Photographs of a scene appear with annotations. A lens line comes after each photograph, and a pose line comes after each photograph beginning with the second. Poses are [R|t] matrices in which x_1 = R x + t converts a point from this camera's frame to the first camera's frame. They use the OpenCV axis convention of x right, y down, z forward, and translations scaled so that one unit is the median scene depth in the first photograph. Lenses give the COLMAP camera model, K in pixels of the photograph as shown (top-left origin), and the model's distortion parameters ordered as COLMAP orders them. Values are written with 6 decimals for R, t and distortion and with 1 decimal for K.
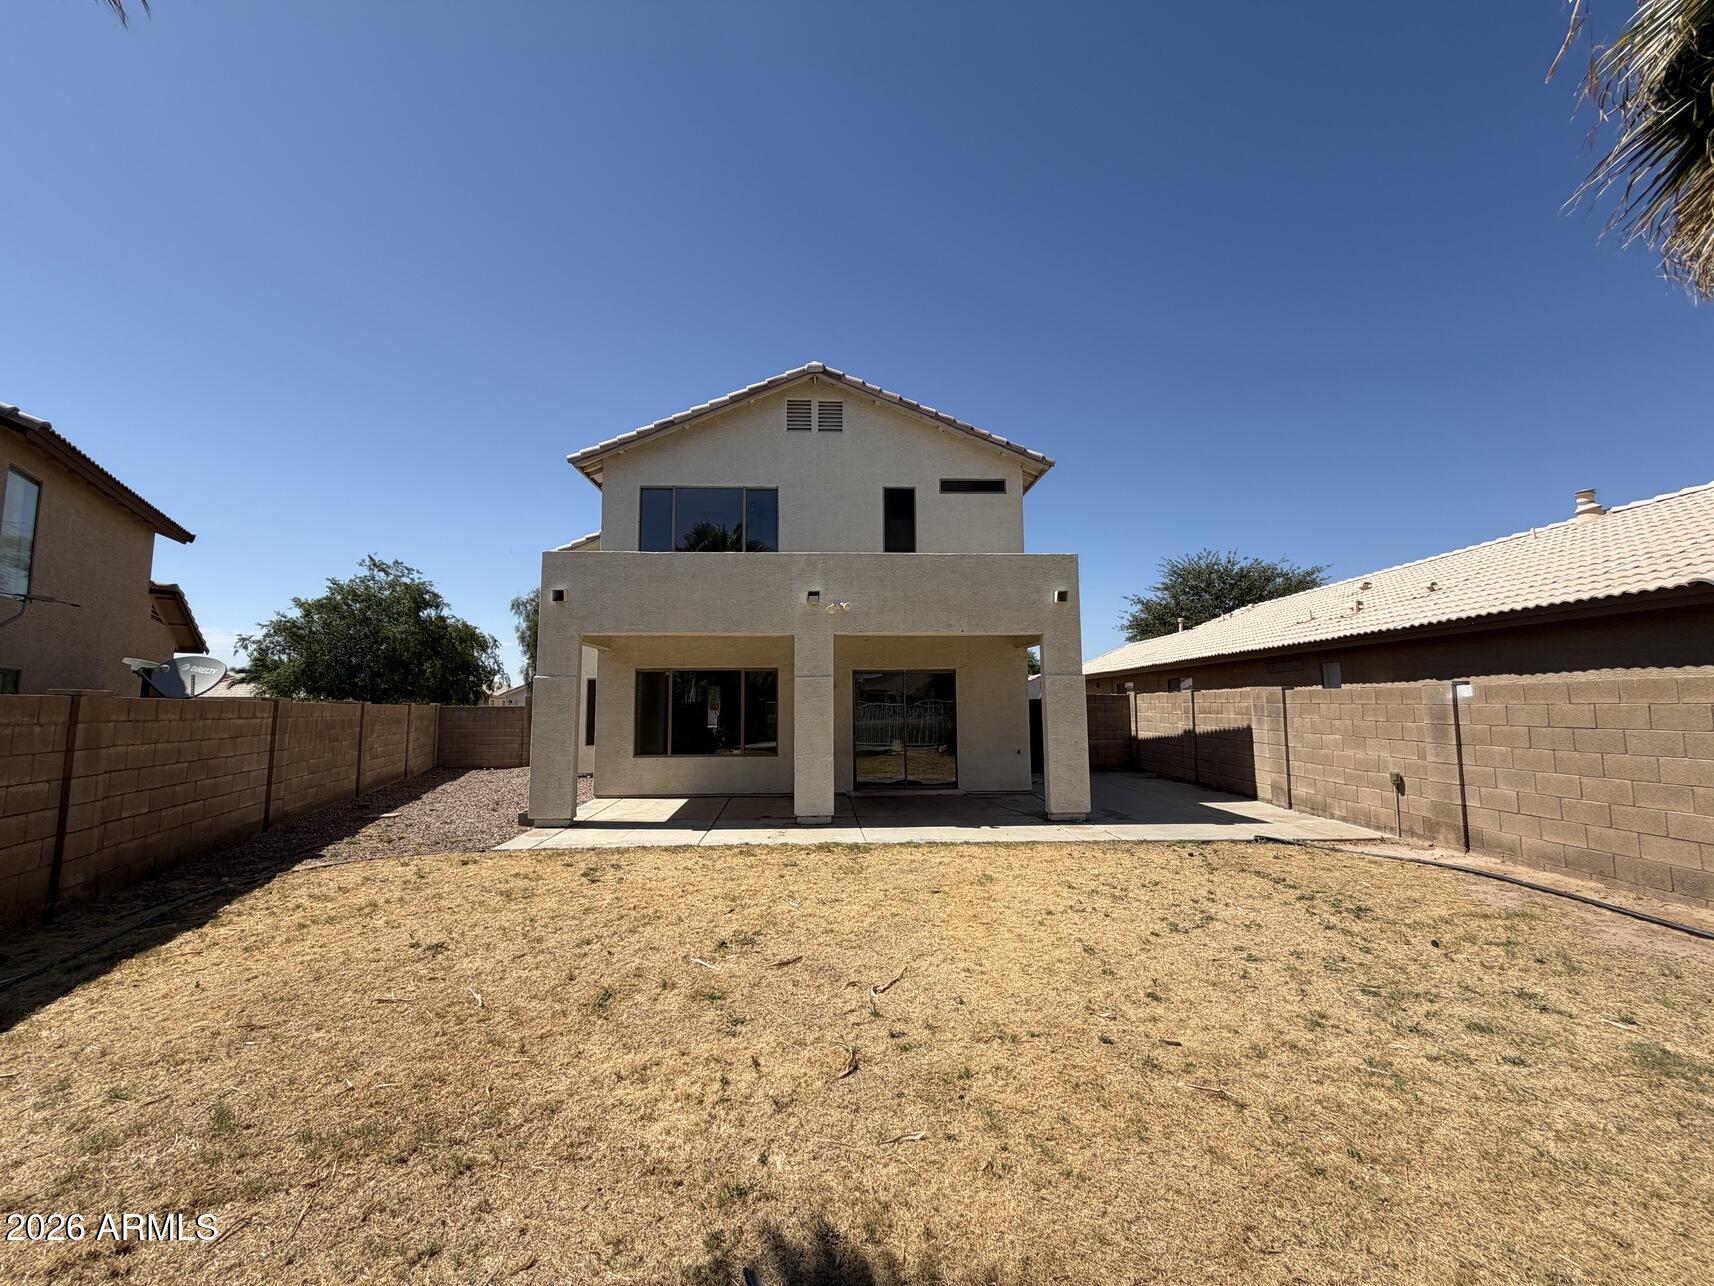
lens RADIAL K [[684.9, 0, 851.6], [0, 684.9, 644.7], [0, 0, 1]] dist [-0.000832, 0.000078]
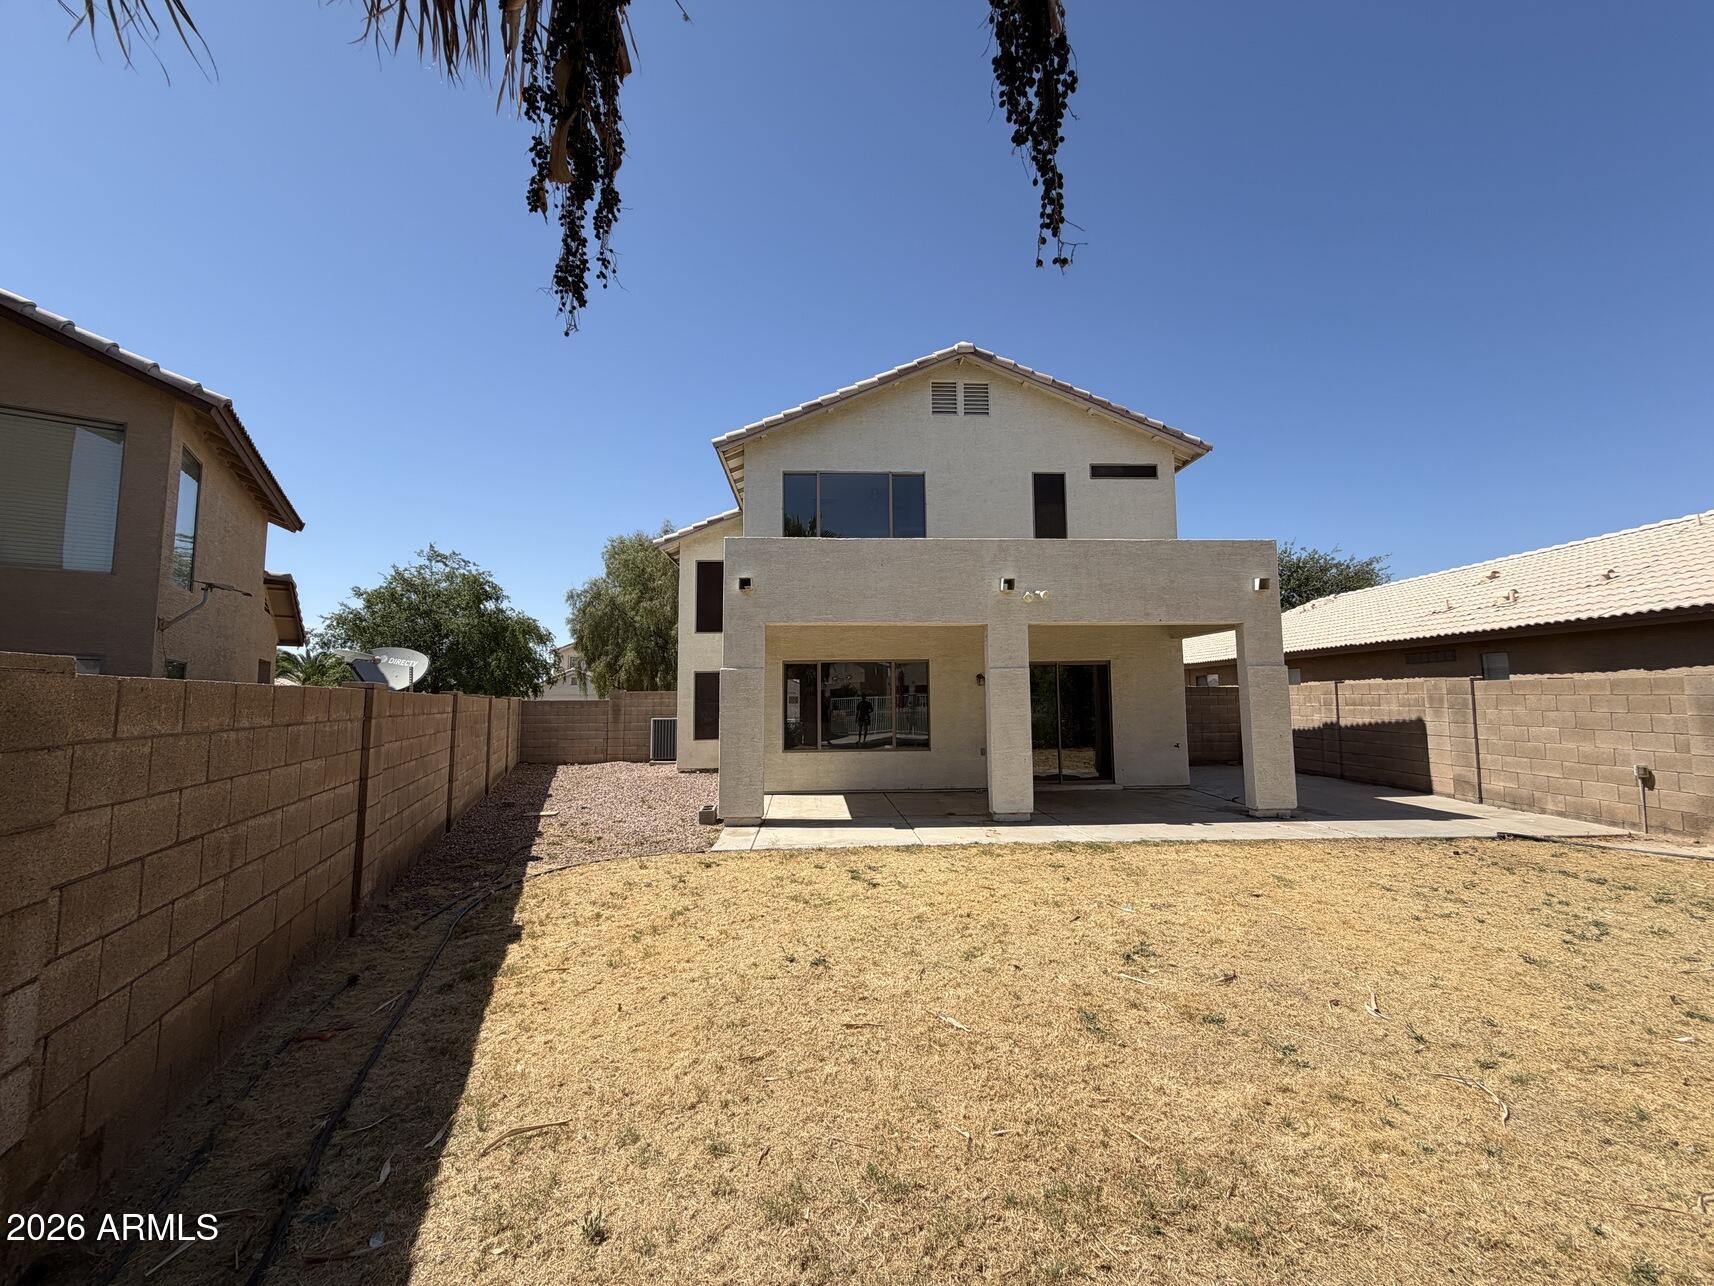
lens RADIAL K [[684.9, 0, 849.5], [0, 684.9, 644.0], [0, 0, 1]] dist [-0.000832, 0.000078]
pose [[0.999984, -0.002081, 0.005210, -0.229138], [0.002034, 0.999957, 0.009083, 0.003076], [-0.005229, -0.009072, 0.999945, 0.034427]]
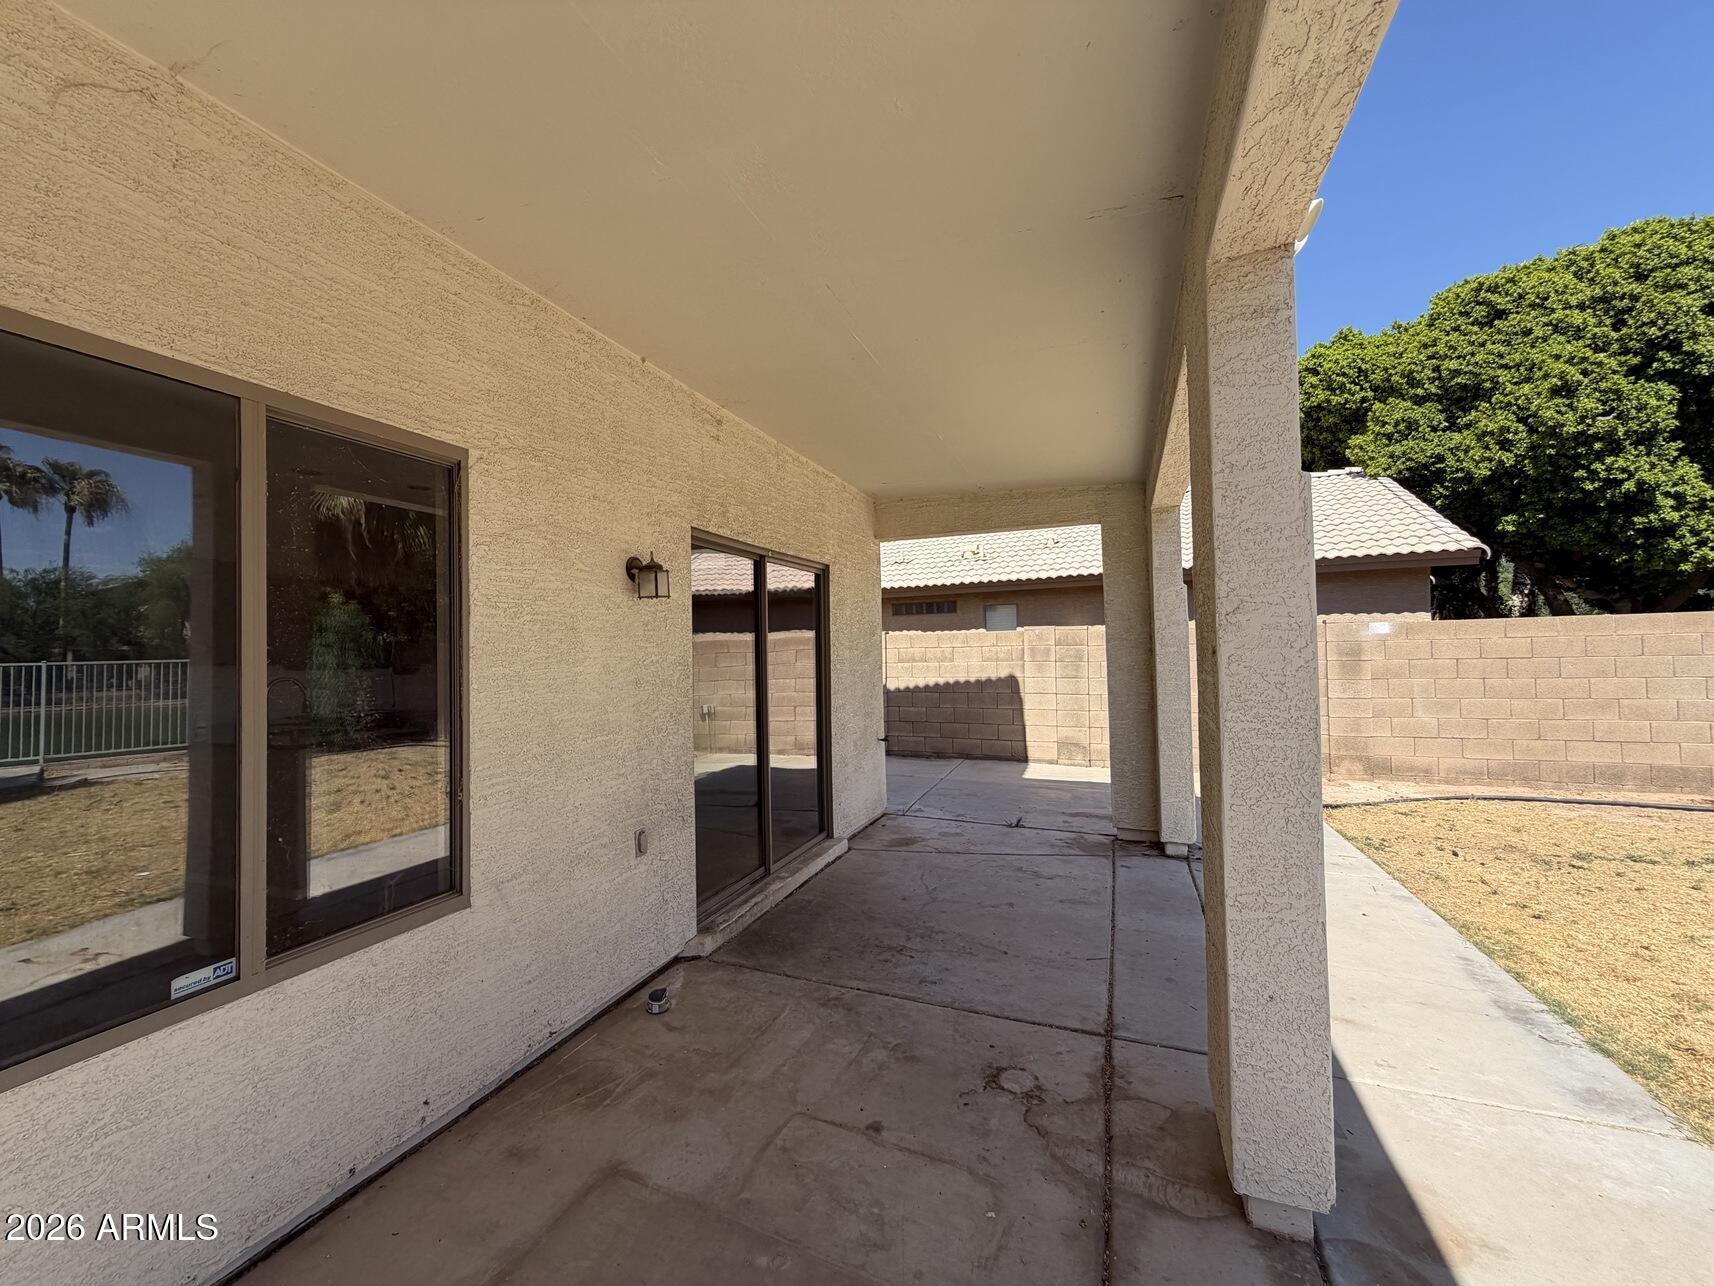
lens RADIAL K [[684.9, 0, 851.6], [0, 684.9, 650.5], [0, 0, 1]] dist [-0.000832, 0.000078]
pose [[0.393862, 0.002847, 0.919165, -0.245218], [-0.063007, 0.997727, 0.023909, 0.080855], [-0.917008, -0.067331, 0.393146, 0.842460]]
